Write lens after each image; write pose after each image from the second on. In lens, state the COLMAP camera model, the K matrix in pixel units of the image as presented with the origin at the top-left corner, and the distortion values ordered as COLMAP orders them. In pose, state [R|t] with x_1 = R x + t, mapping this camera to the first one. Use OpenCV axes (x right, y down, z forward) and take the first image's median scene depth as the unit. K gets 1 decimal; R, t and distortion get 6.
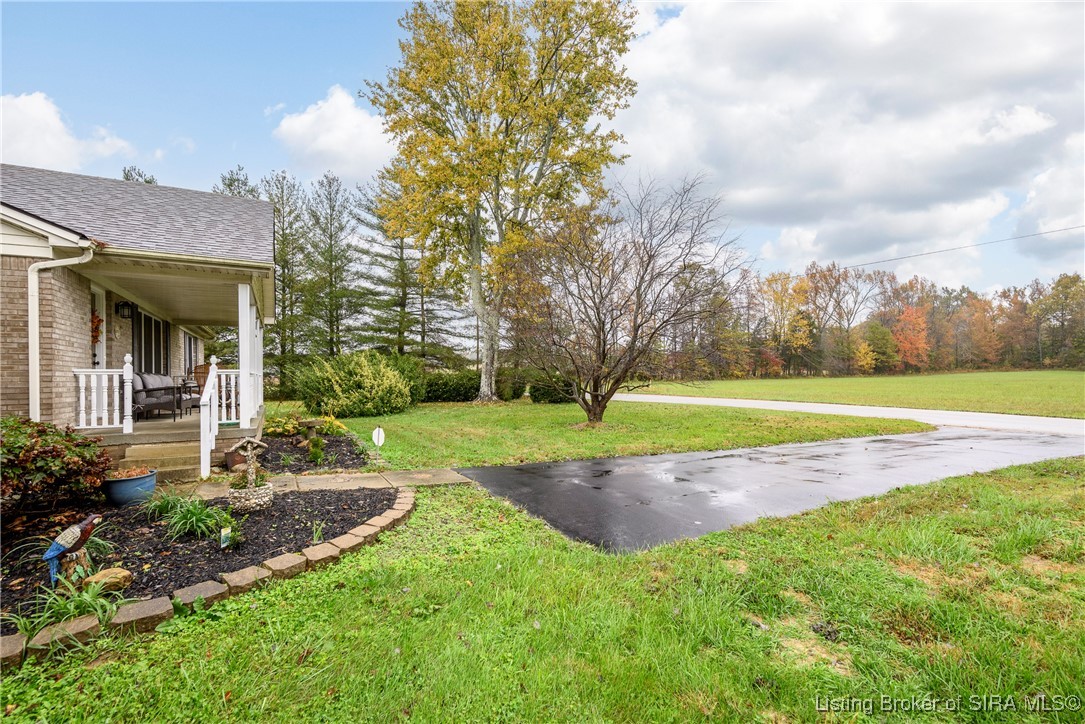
lens RADIAL K [[487.4, 0, 529.6], [0, 487.4, 387.3], [0, 0, 1]] dist [0.003698, 0.003038]
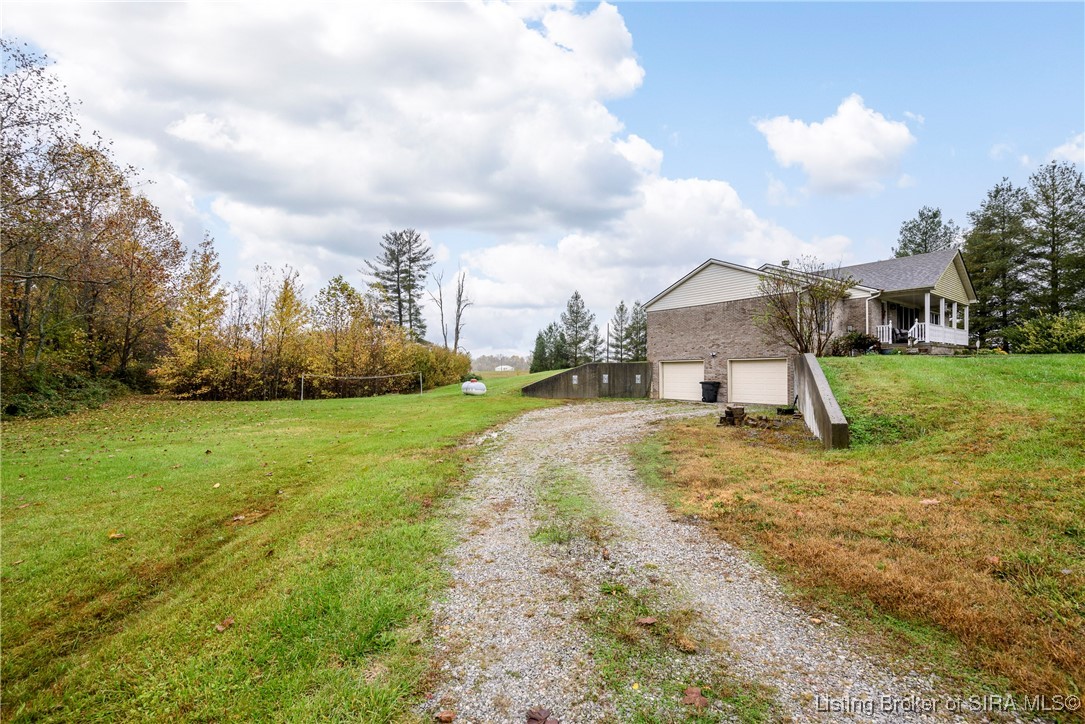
lens RADIAL K [[487.4, 0, 536.5], [0, 487.4, 365.5], [0, 0, 1]] dist [0.003698, 0.003038]
pose [[0.204762, -0.008755, -0.978773, 0.179611], [-0.015847, 0.999799, -0.012258, 0.029519], [0.978683, 0.018020, 0.204583, -0.188324]]
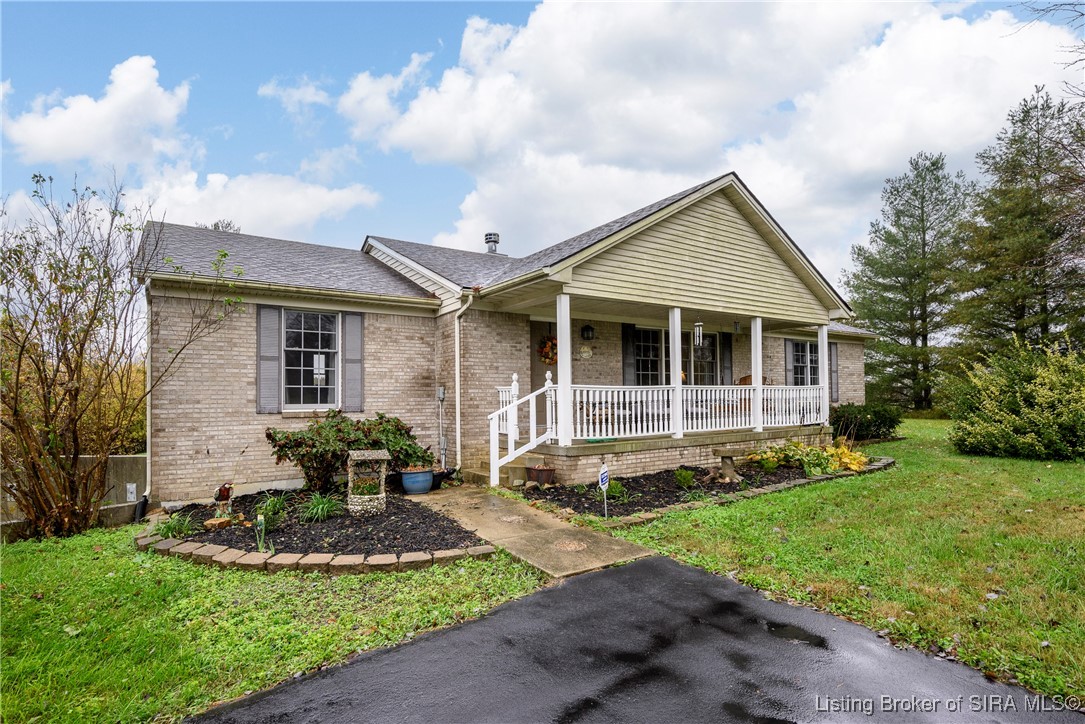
lens RADIAL K [[544.4, 0, 512.7], [0, 544.4, 382.3], [0, 0, 1]] dist [-0.001186, -0.003007]
pose [[0.103657, -0.020752, -0.994397, 0.046250], [-0.006864, 0.999744, -0.021579, -0.001728], [0.994589, 0.009062, 0.103488, 0.080236]]
